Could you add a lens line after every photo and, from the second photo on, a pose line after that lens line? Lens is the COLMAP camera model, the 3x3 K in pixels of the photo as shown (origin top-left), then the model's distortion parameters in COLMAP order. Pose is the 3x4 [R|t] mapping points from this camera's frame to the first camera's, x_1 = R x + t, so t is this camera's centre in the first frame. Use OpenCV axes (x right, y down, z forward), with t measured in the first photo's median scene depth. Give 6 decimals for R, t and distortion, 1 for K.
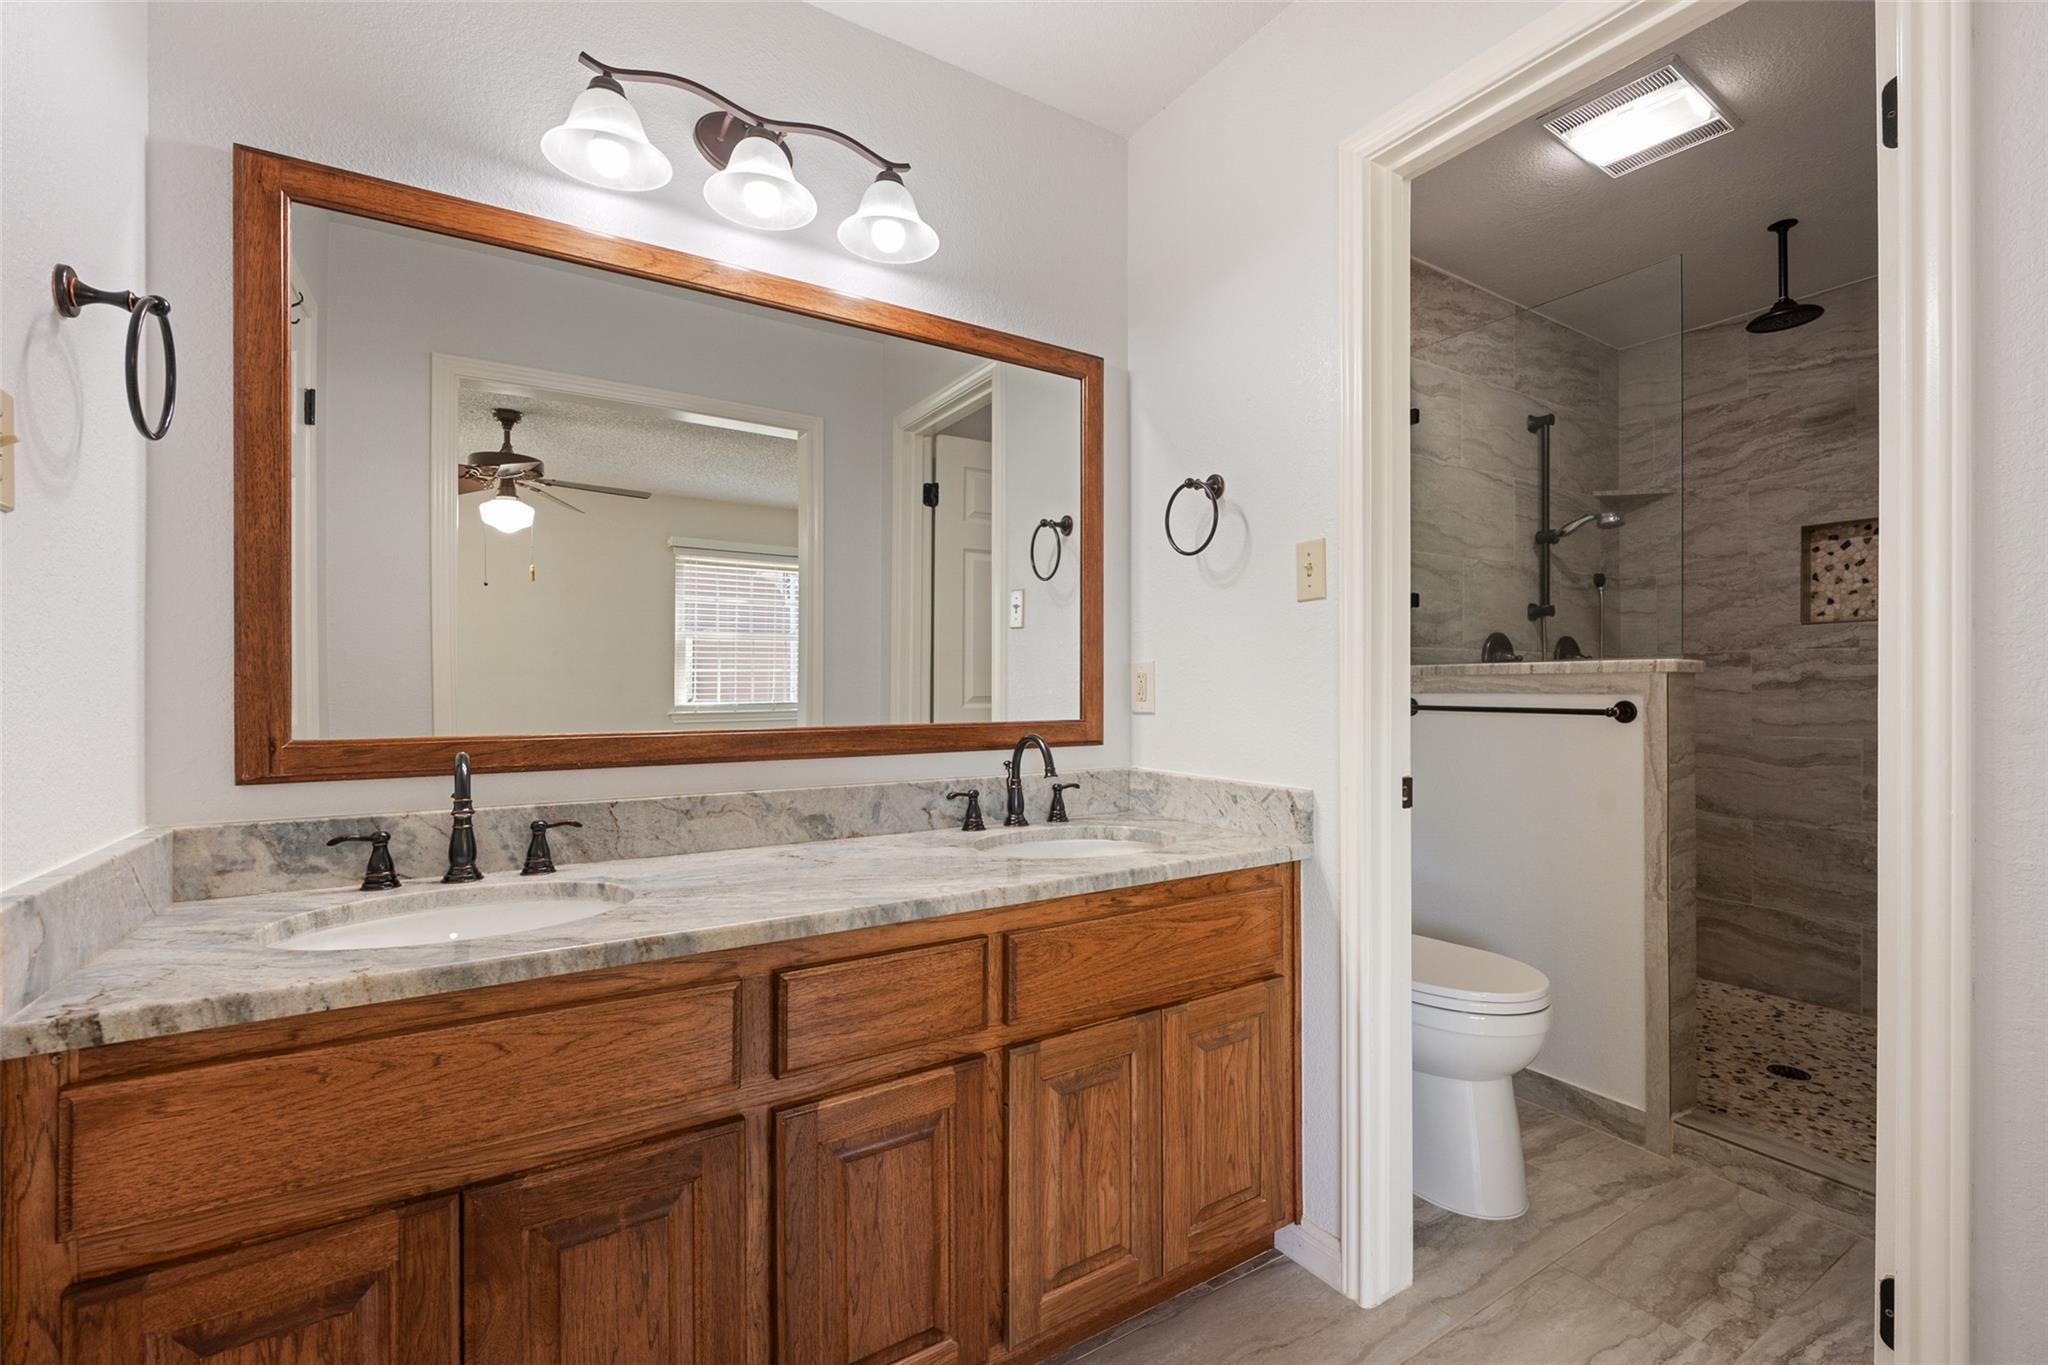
lens RADIAL K [[900.7, 0, 1074.7], [0, 900.7, 684.3], [0, 0, 1]] dist [-0.000946, -0.000425]
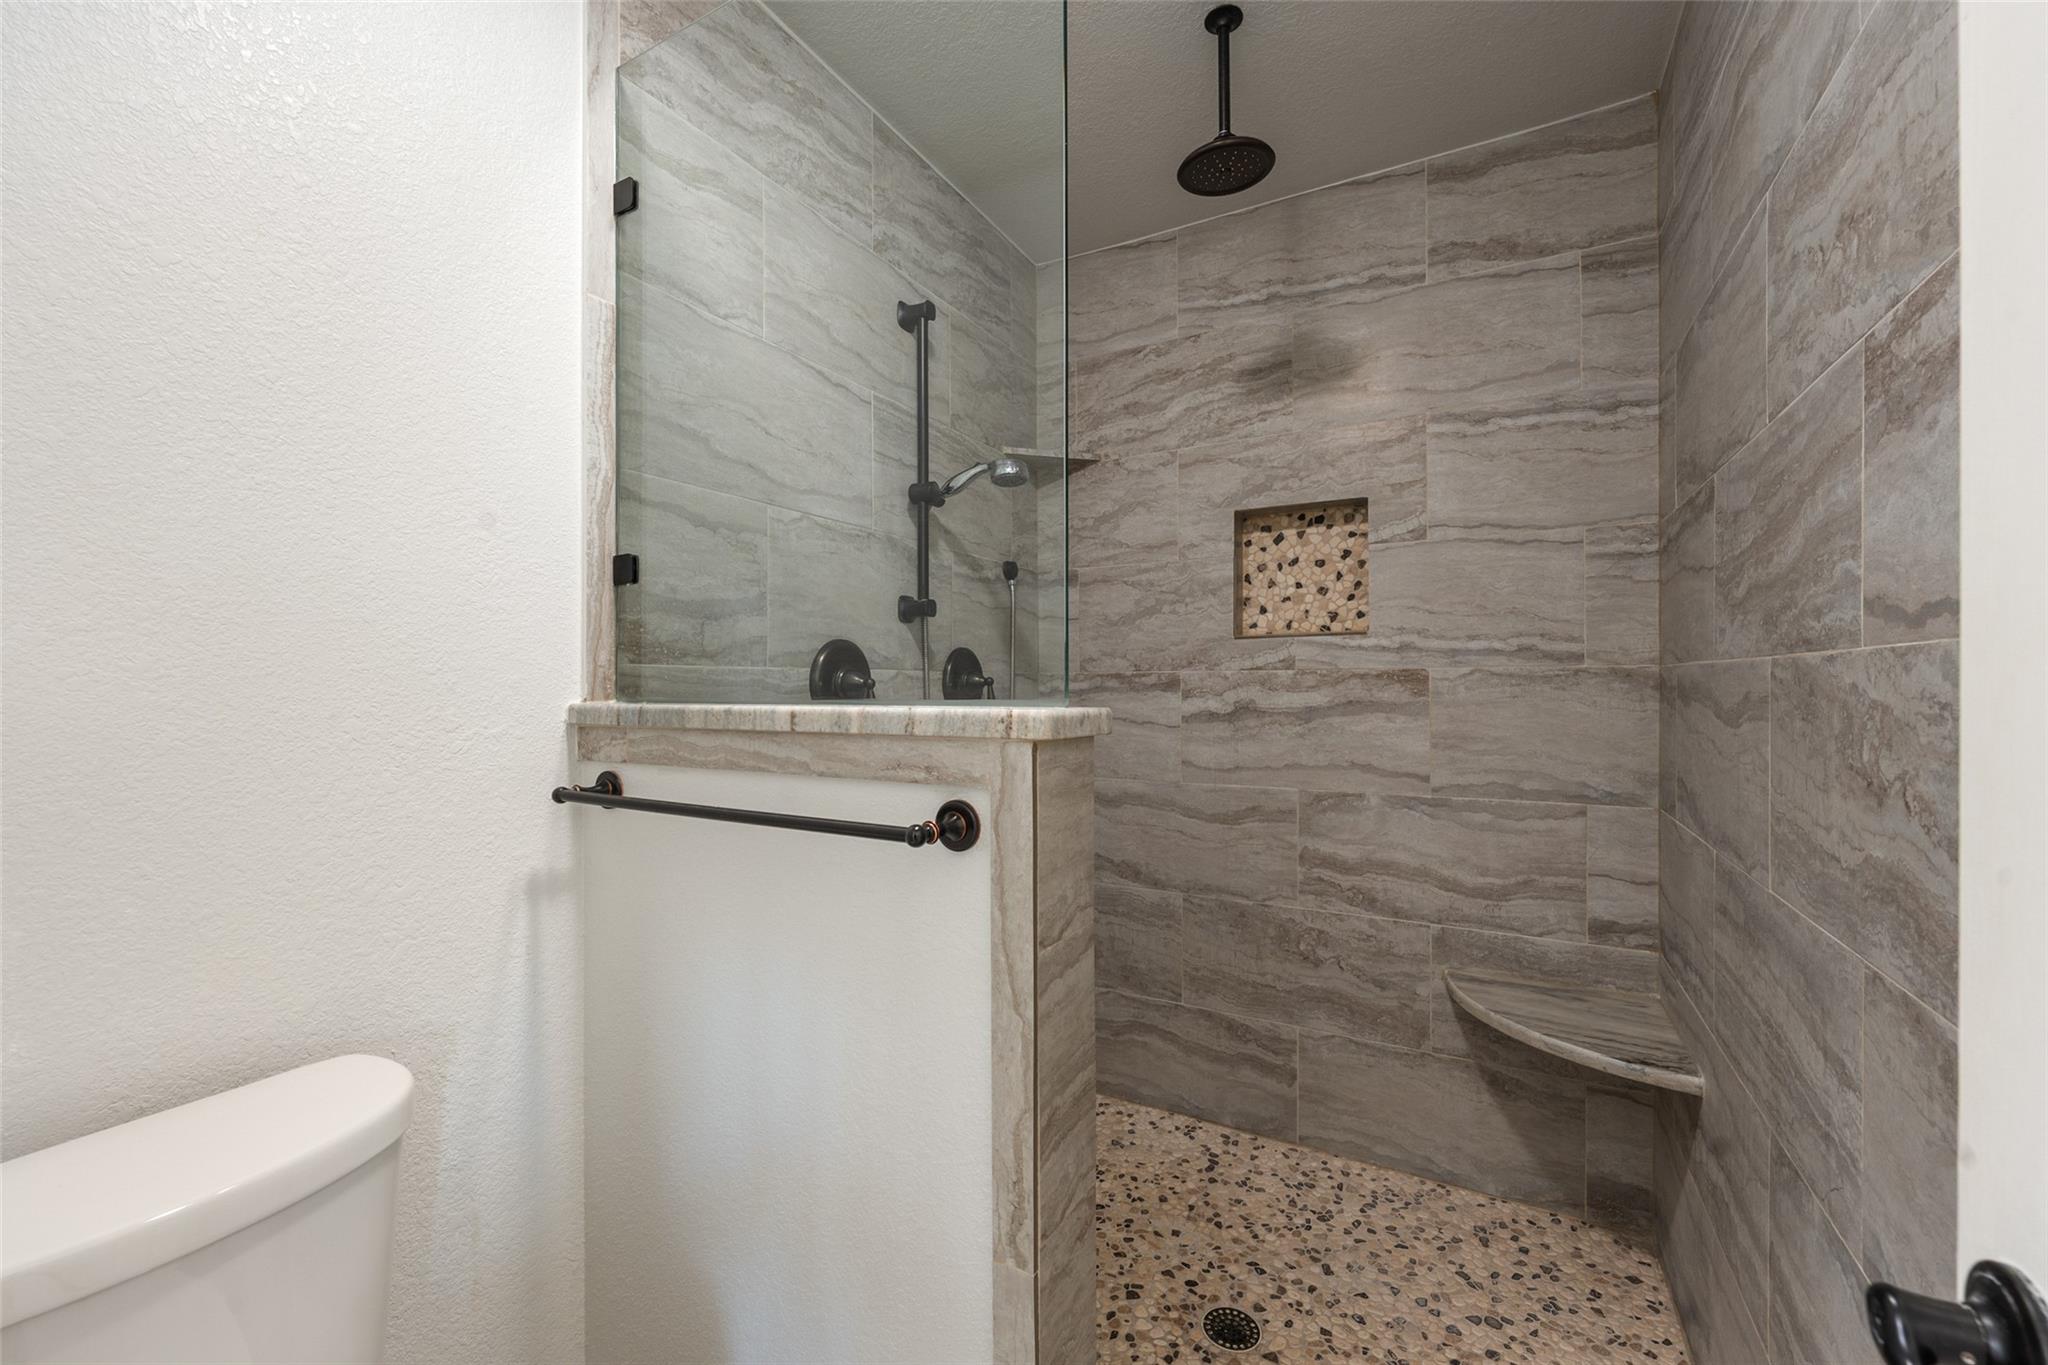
lens RADIAL K [[865.5, 0, 1024.0], [0, 865.5, 682.5], [0, 0, 1]] dist [-0.000691, -0.000164]
pose [[0.890531, 0.001820, 0.454918, 0.311396], [-0.000220, 0.999994, -0.003568, -0.026364], [-0.454922, 0.003077, 0.890526, 0.423713]]
